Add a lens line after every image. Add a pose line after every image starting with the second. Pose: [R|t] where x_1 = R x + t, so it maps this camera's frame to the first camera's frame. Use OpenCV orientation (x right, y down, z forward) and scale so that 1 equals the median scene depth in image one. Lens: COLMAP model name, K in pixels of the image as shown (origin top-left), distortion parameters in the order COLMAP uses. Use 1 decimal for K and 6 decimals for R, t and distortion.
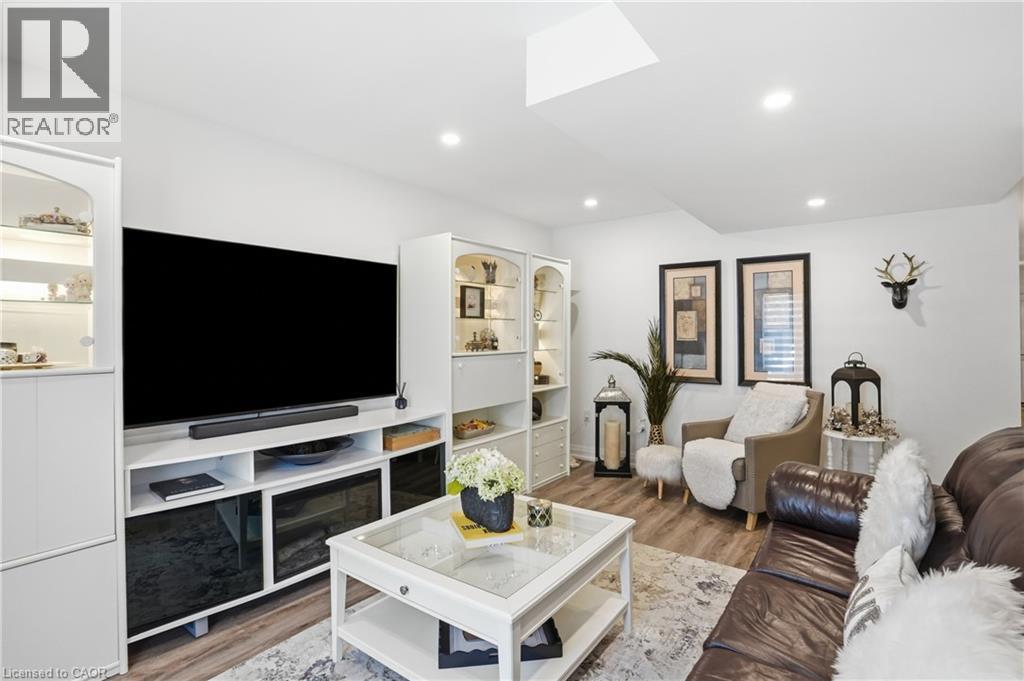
lens RADIAL K [[492.9, 0, 510.7], [0, 492.9, 334.1], [0, 0, 1]] dist [-0.054760, 0.016155]
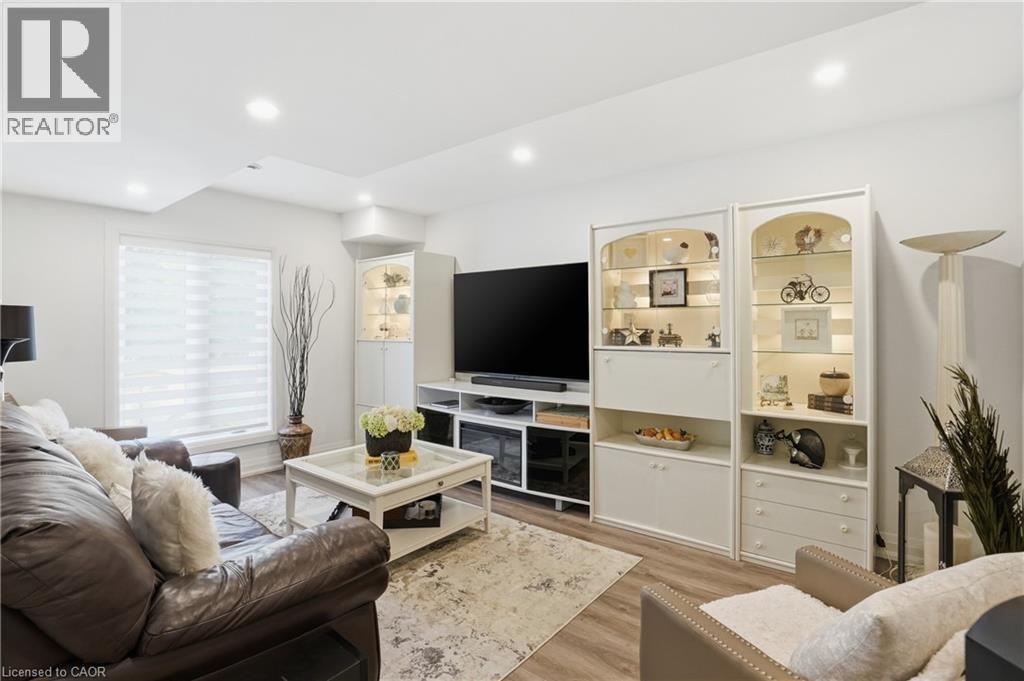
lens RADIAL K [[487.6, 0, 512.0], [0, 487.6, 340.5], [0, 0, 1]] dist [-0.027184, 0.000487]
pose [[-0.025443, 0.033351, -0.999120, 0.718639], [0.005796, 0.999431, 0.033213, -0.004277], [0.999659, -0.004946, -0.025622, 0.716204]]
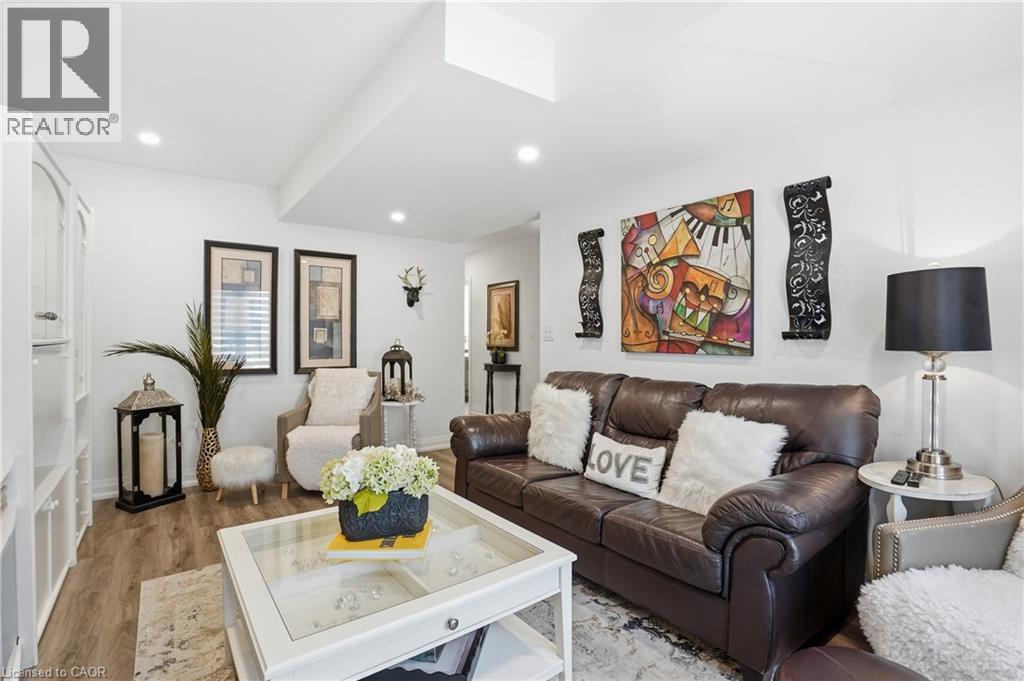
lens RADIAL K [[487.6, 0, 512.0], [0, 487.6, 340.5], [0, 0, 1]] dist [-0.027184, 0.000487]
pose [[0.293228, -0.005247, 0.956028, -0.385272], [-0.003326, 0.999973, 0.006508, 0.029266], [-0.956037, -0.005088, 0.293202, 0.282336]]
